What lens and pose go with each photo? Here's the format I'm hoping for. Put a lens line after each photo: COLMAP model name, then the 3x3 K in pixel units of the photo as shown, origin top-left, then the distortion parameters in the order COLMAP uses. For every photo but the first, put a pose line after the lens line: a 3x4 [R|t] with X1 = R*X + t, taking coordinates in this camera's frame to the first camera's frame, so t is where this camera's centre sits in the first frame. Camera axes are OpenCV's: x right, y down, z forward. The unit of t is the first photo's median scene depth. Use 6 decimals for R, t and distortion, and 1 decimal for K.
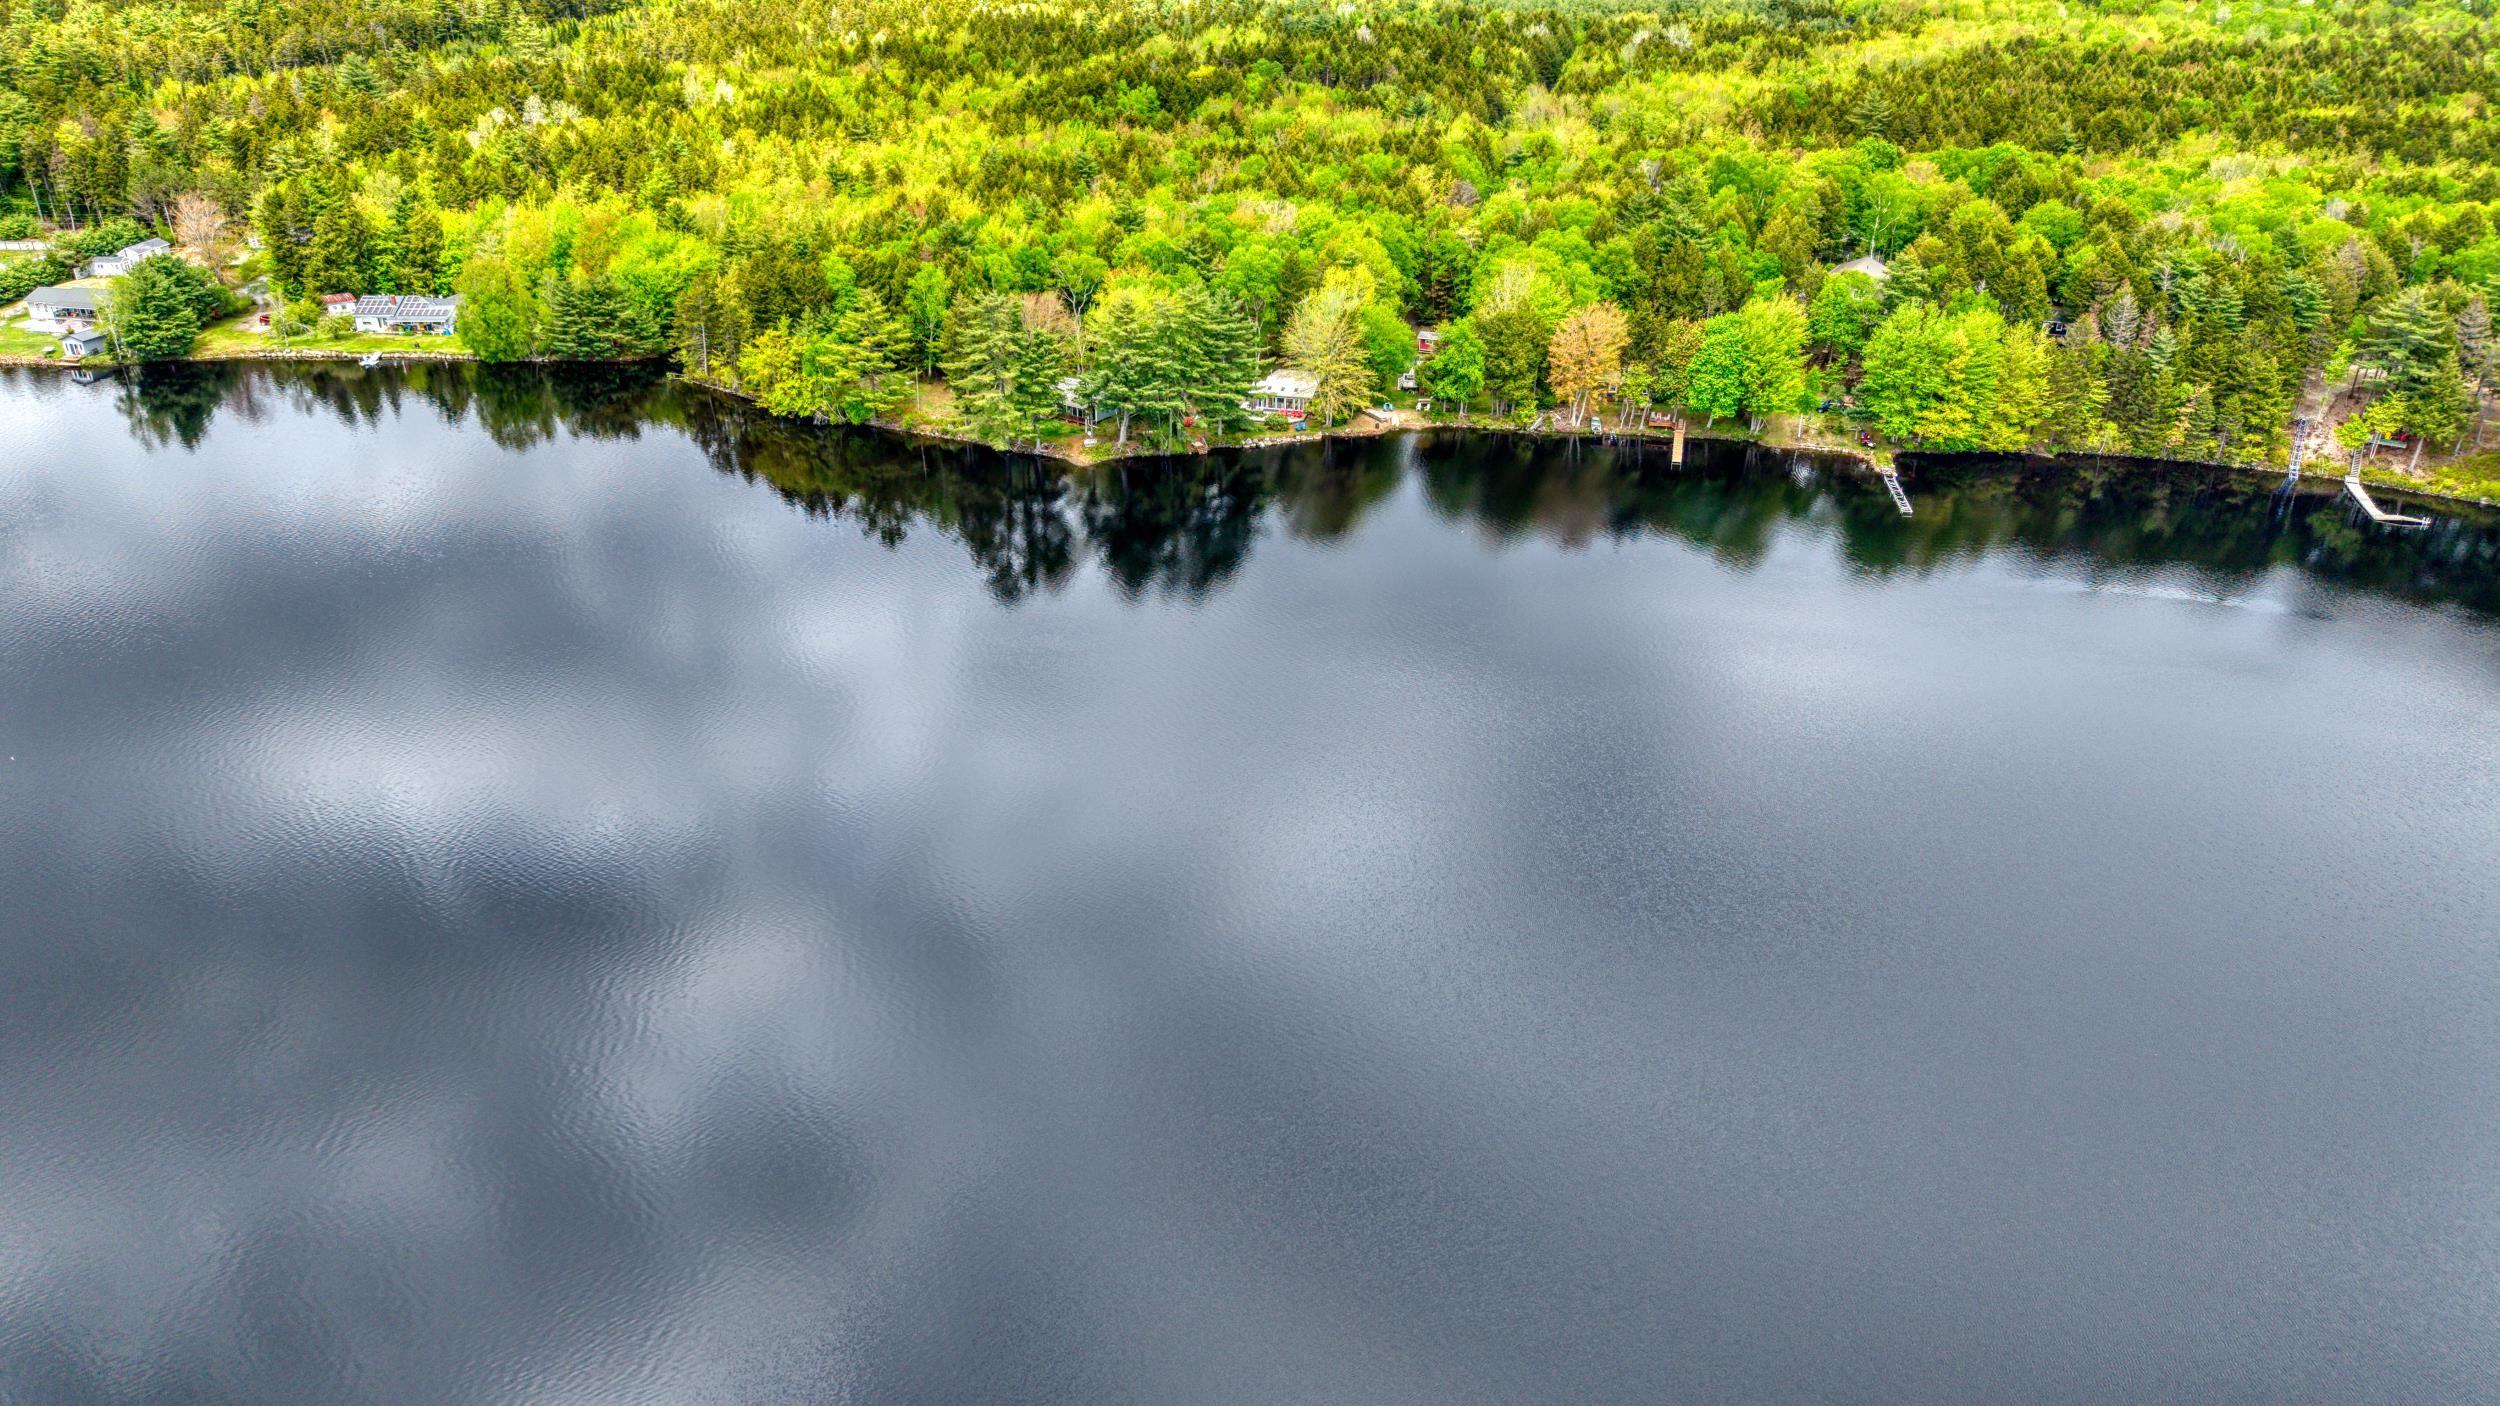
lens RADIAL K [[1687.0, 0, 1250.0], [0, 1687.0, 703.0], [0, 0, 1]] dist [0.019700, -0.017521]
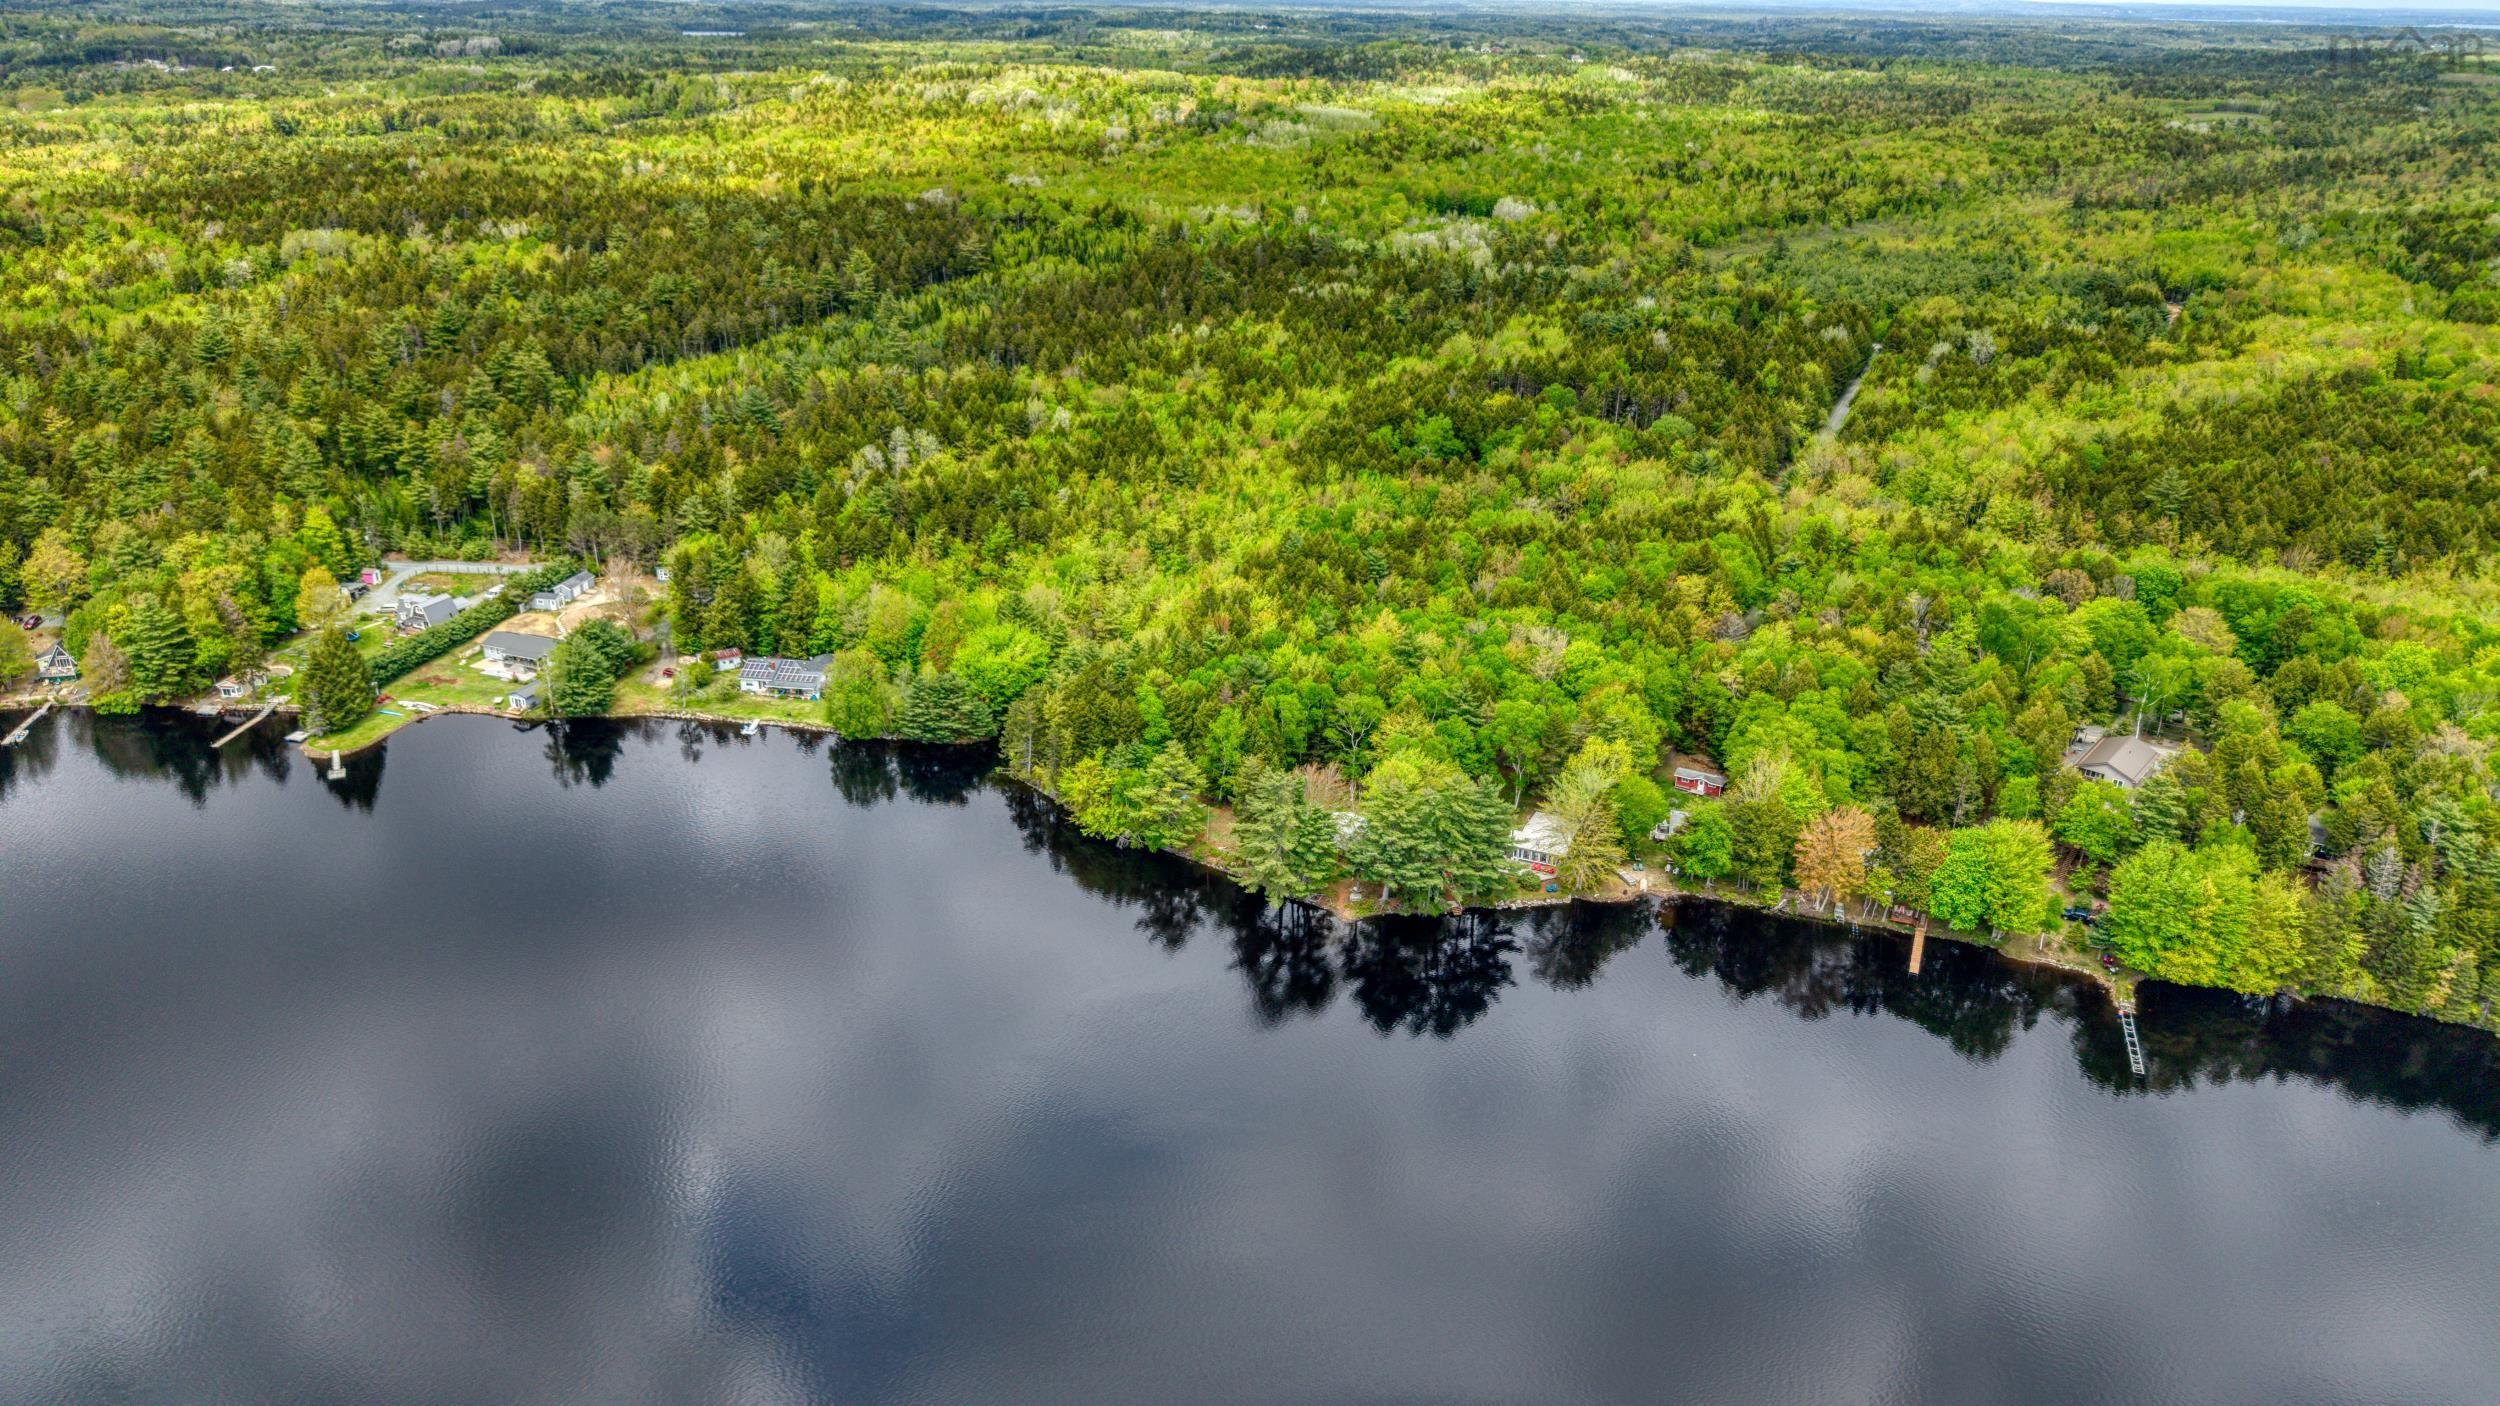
lens RADIAL K [[1689.7, 0, 1250.1], [0, 1689.7, 694.5], [0, 0, 1]] dist [0.031431, -0.034194]
pose [[0.984572, 0.072630, -0.159196, 0.002255], [-0.082807, 0.994862, -0.058243, -0.179120], [0.154148, 0.070527, 0.985527, -0.092414]]
